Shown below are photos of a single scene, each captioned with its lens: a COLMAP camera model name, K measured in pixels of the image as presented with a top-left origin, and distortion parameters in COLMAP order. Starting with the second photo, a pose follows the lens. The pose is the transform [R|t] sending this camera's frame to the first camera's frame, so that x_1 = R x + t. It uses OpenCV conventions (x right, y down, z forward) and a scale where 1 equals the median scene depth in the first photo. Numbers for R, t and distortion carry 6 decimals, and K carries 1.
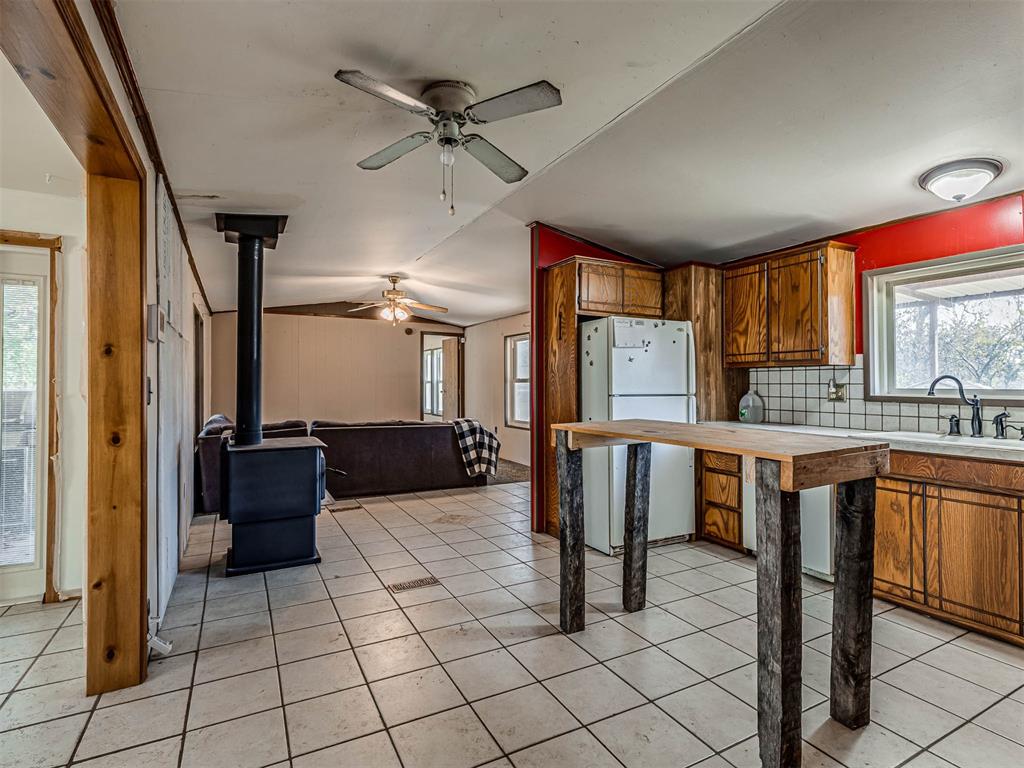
lens RADIAL K [[524.4, 0, 507.9], [0, 524.4, 382.6], [0, 0, 1]] dist [0.004740, 0.001099]
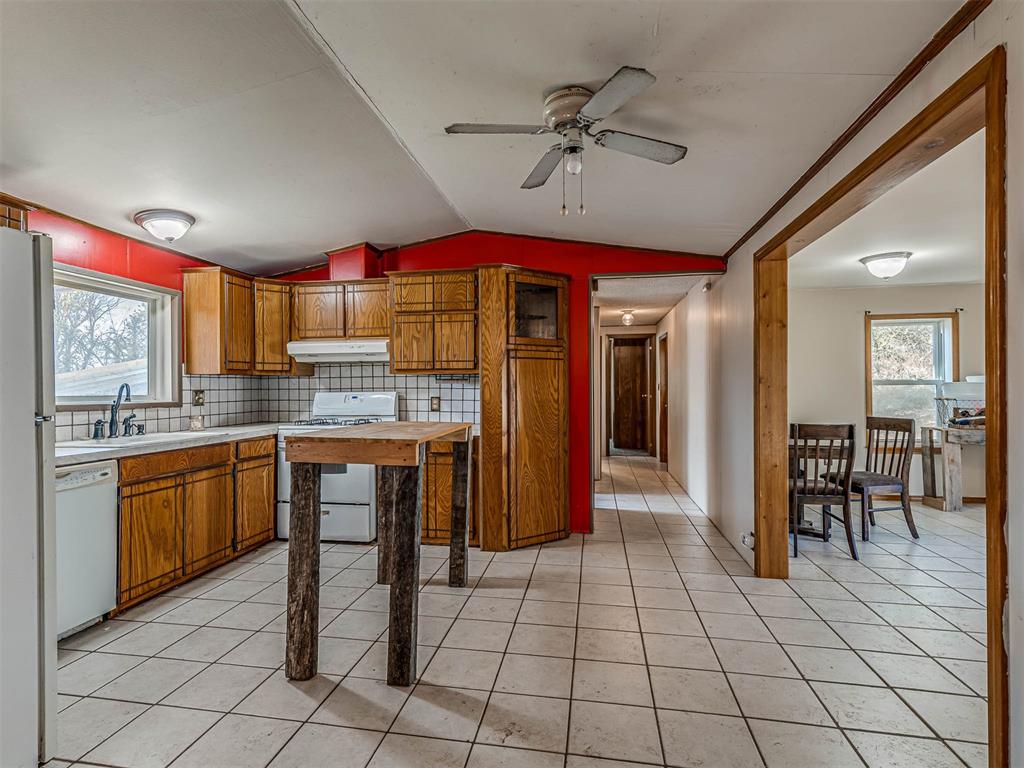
lens RADIAL K [[508.5, 0, 501.6], [0, 508.5, 385.6], [0, 0, 1]] dist [0.007444, -0.003541]
pose [[-0.786680, 0.007390, 0.617317, -0.378406], [0.002662, 0.999960, -0.008578, 0.002387], [-0.617355, -0.005105, -0.786668, 1.136007]]
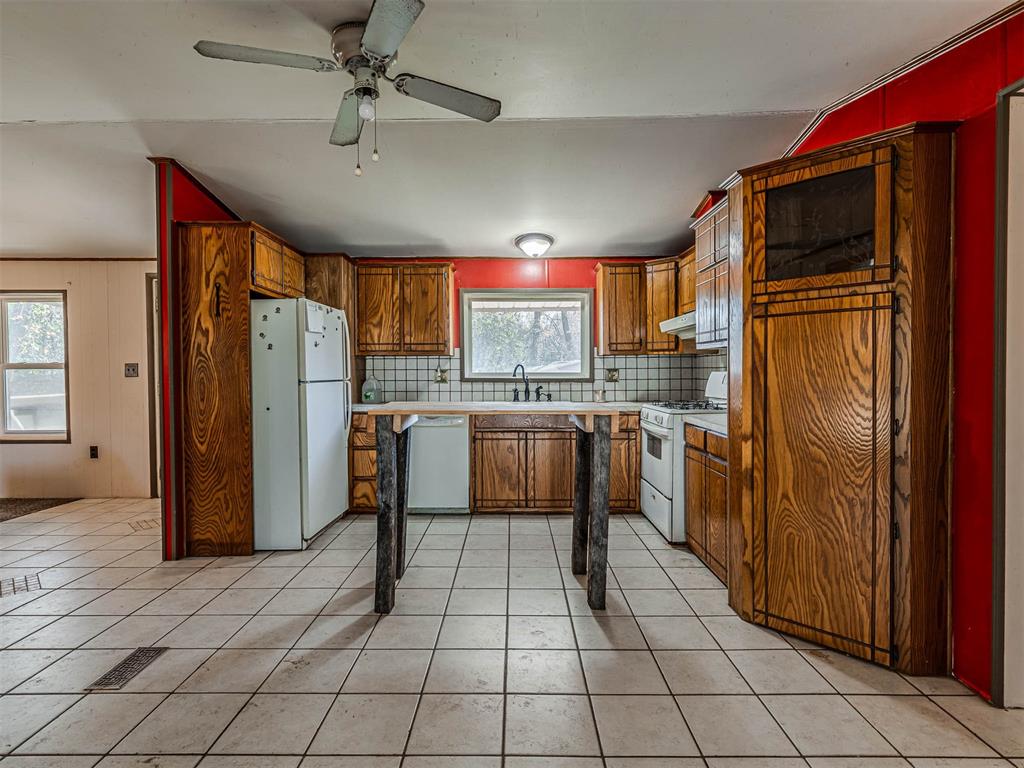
lens RADIAL K [[524.4, 0, 522.0], [0, 524.4, 384.2], [0, 0, 1]] dist [0.004740, 0.001099]
pose [[0.456622, -0.025872, 0.889284, -0.484846], [0.000928, 0.999590, 0.028604, 0.001769], [-0.889660, -0.012236, 0.456459, 0.222328]]
